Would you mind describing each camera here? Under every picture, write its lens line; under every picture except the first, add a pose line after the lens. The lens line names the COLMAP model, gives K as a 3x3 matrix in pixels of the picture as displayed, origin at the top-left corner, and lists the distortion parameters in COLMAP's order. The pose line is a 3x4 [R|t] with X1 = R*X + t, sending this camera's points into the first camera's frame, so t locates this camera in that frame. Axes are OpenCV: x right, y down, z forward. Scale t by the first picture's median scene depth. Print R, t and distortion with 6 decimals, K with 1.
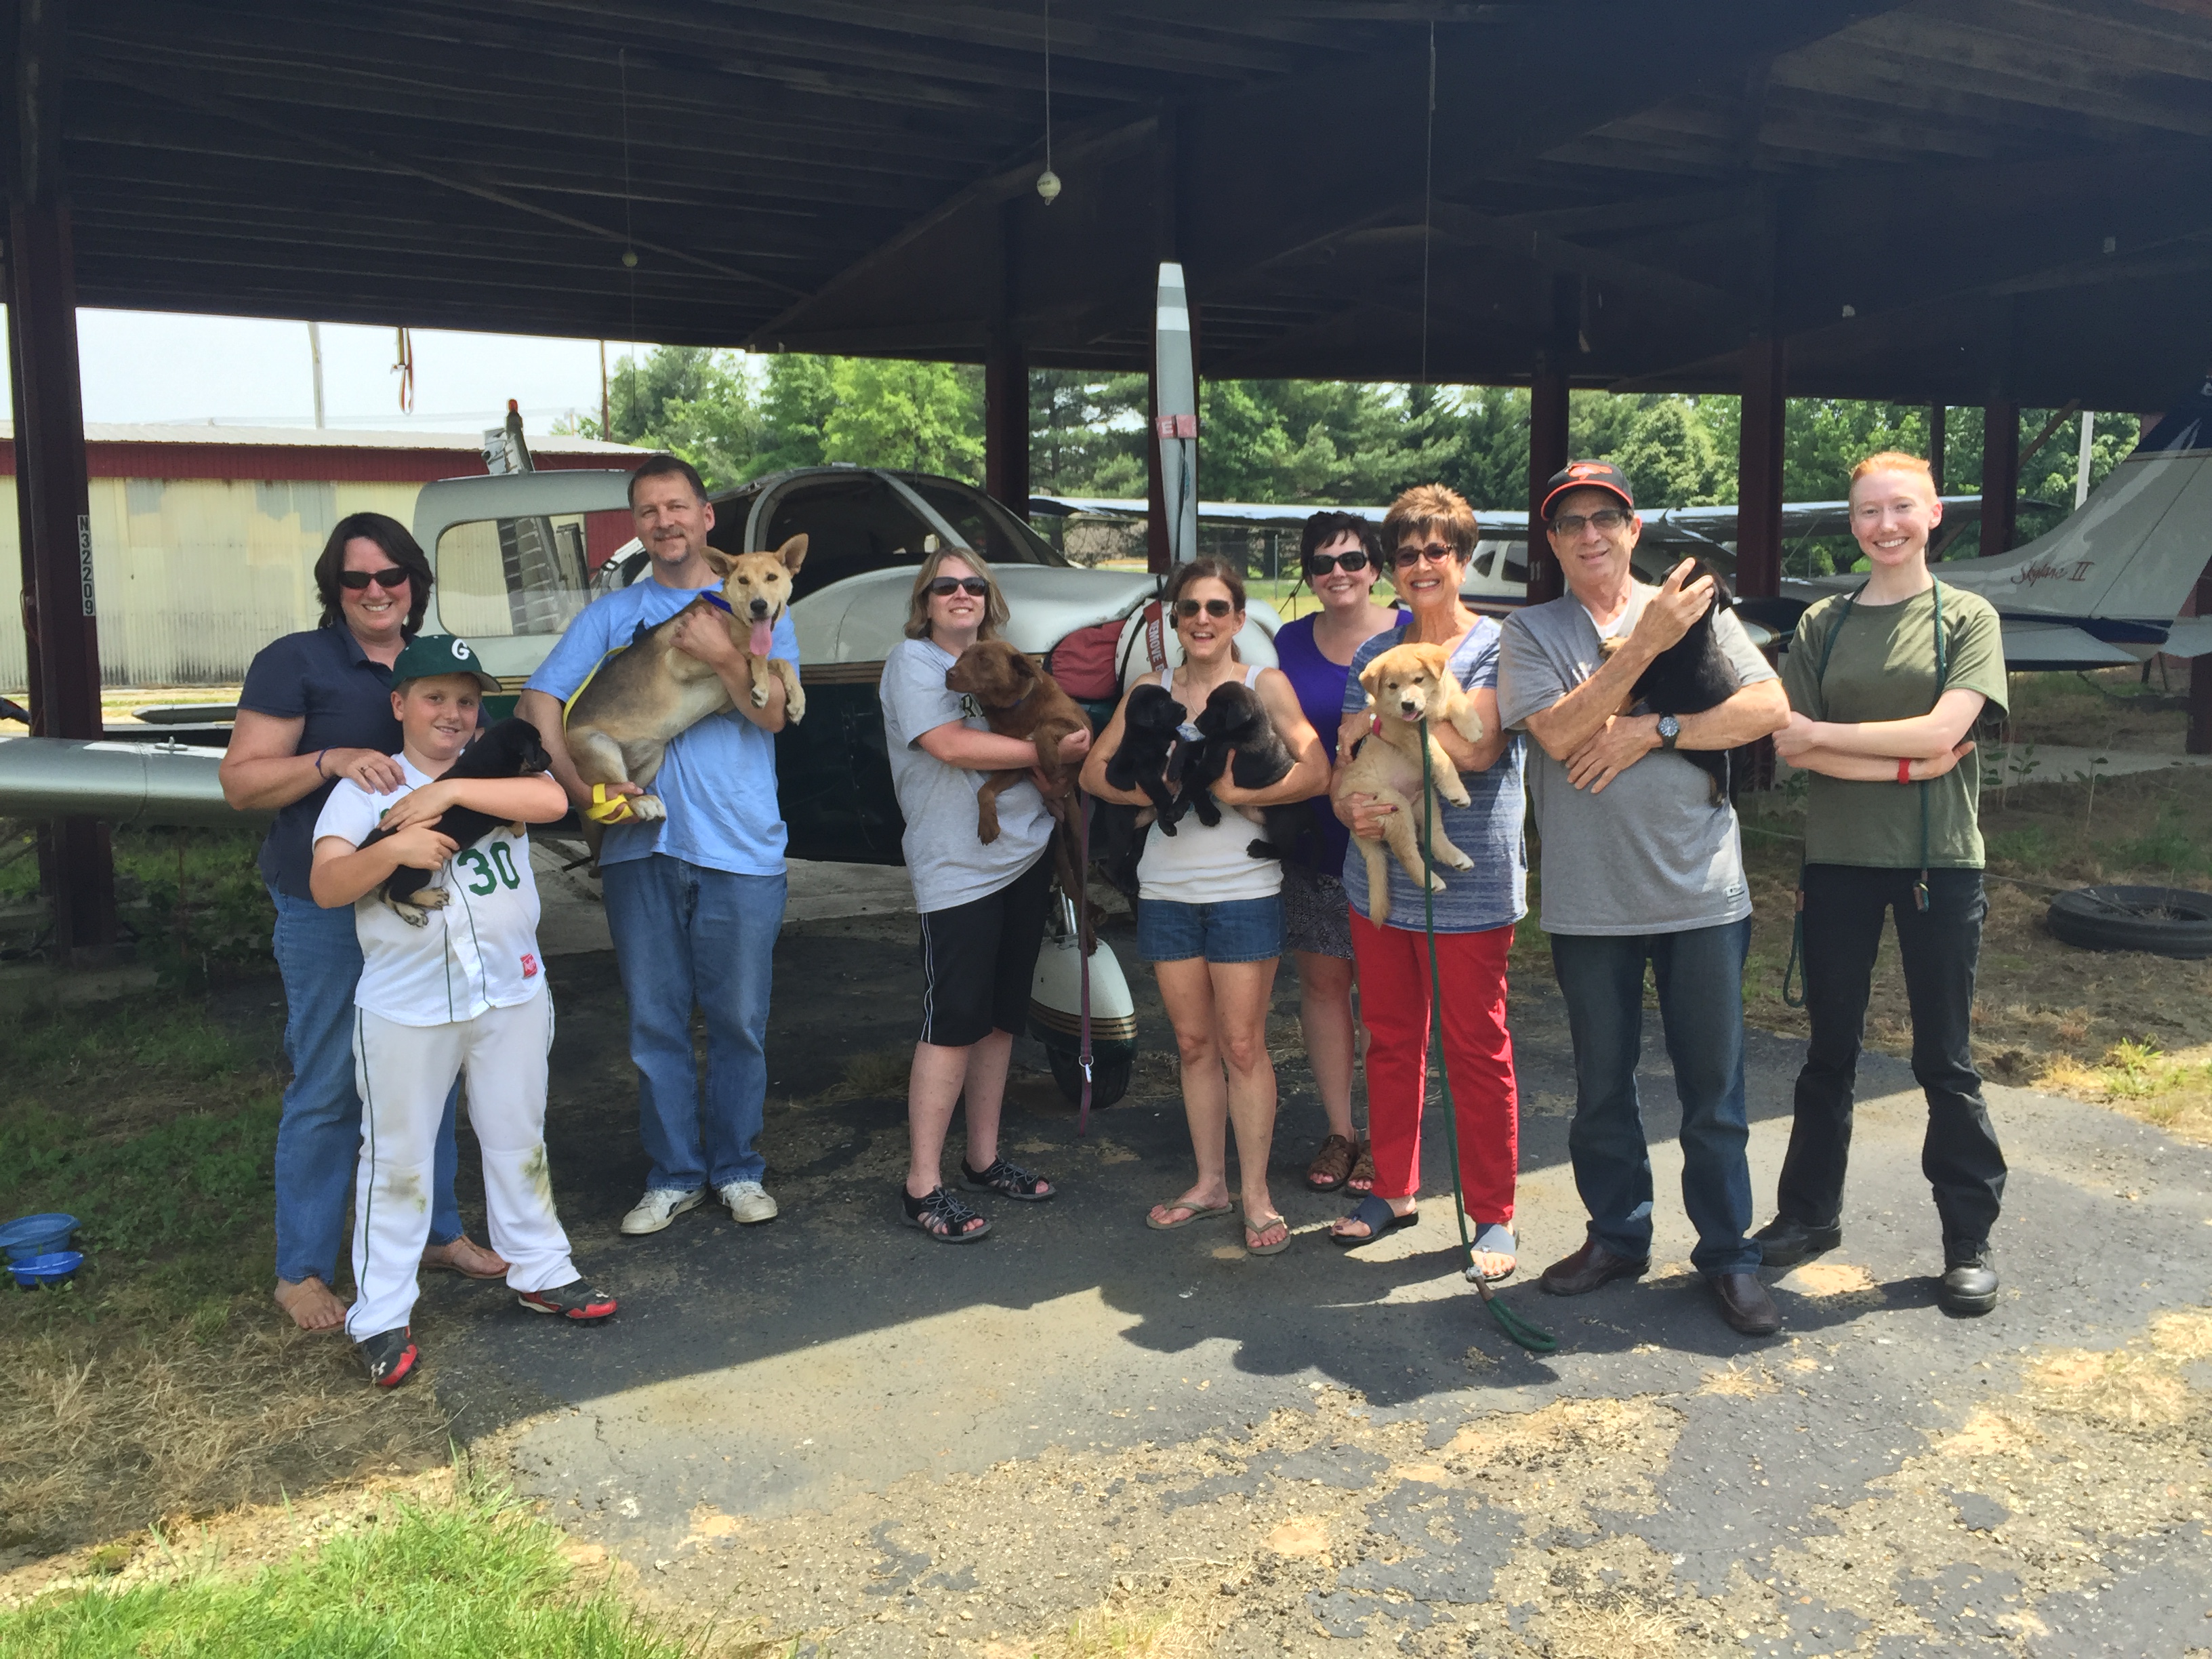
lens RADIAL K [[1821.0, 0, 1106.0], [0, 1821.0, 829.5], [0, 0, 1]] dist [0.062393, -0.083386]
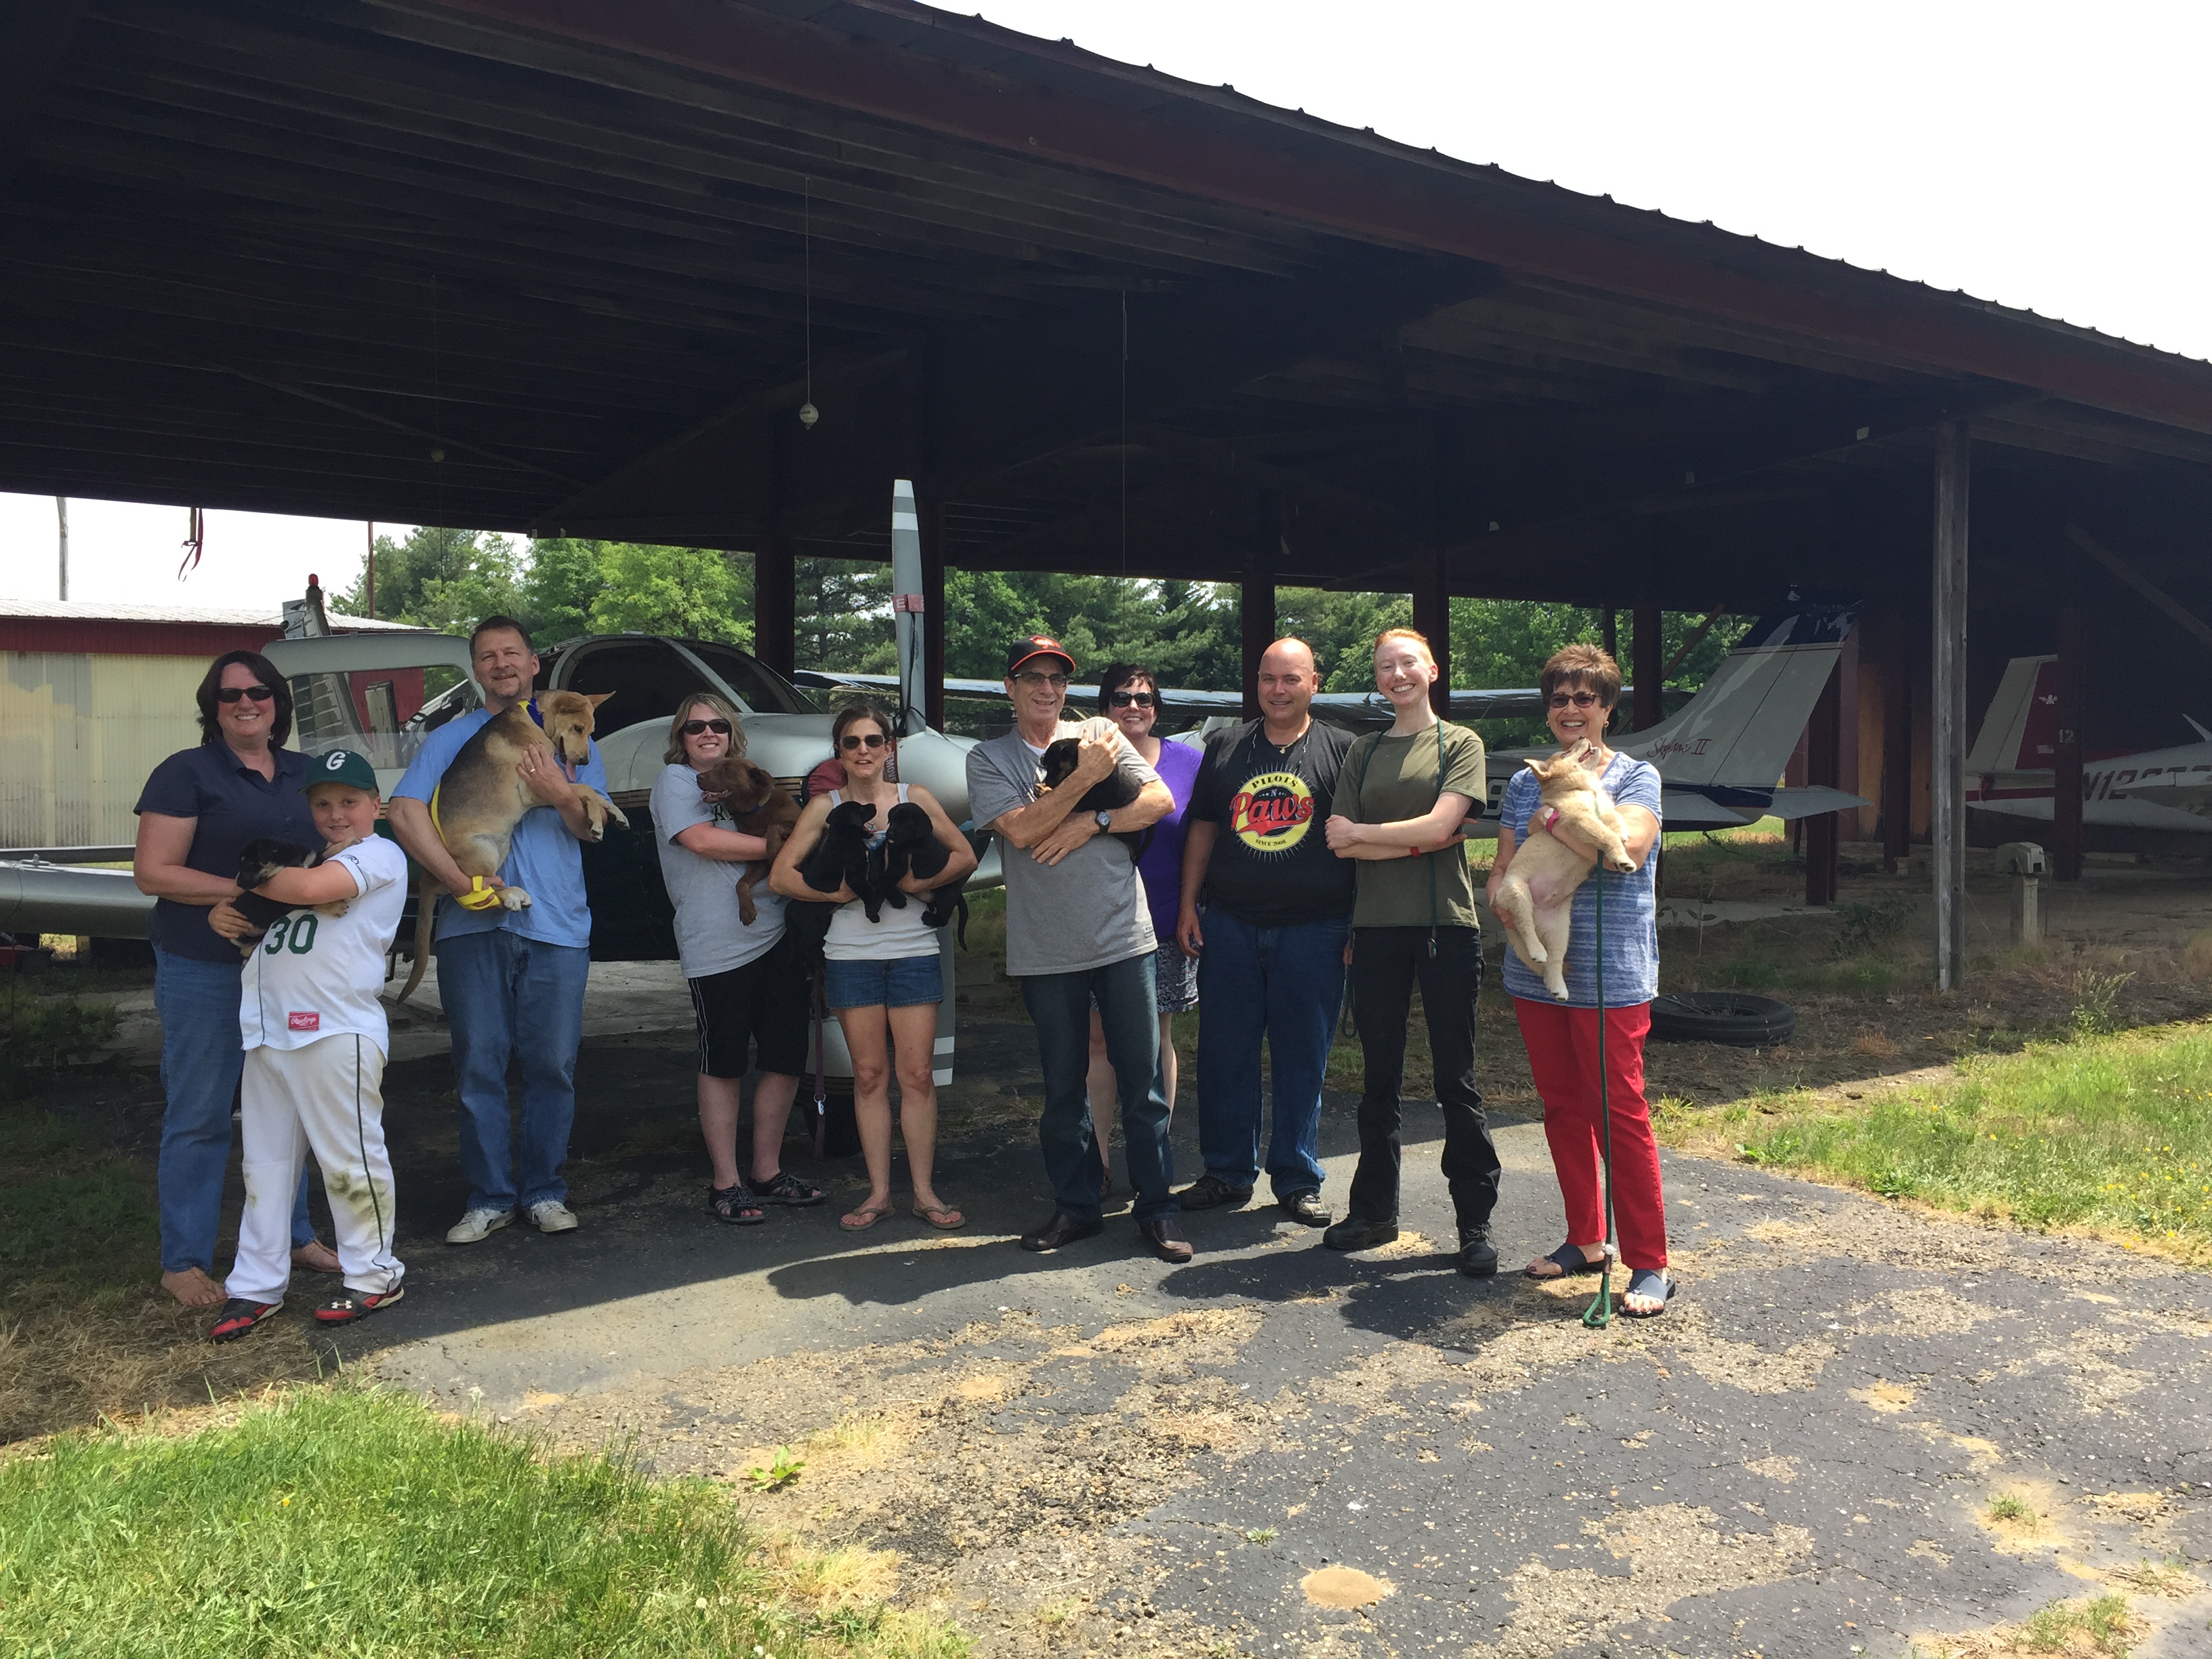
lens RADIAL K [[1811.8, 0, 1106.0], [0, 1811.8, 829.5], [0, 0, 1]] dist [0.059298, -0.094768]
pose [[0.991927, 0.001934, 0.126793, 0.015233], [0.010751, 0.995002, -0.099279, 0.065597], [-0.126351, 0.099841, 0.986948, -0.258637]]
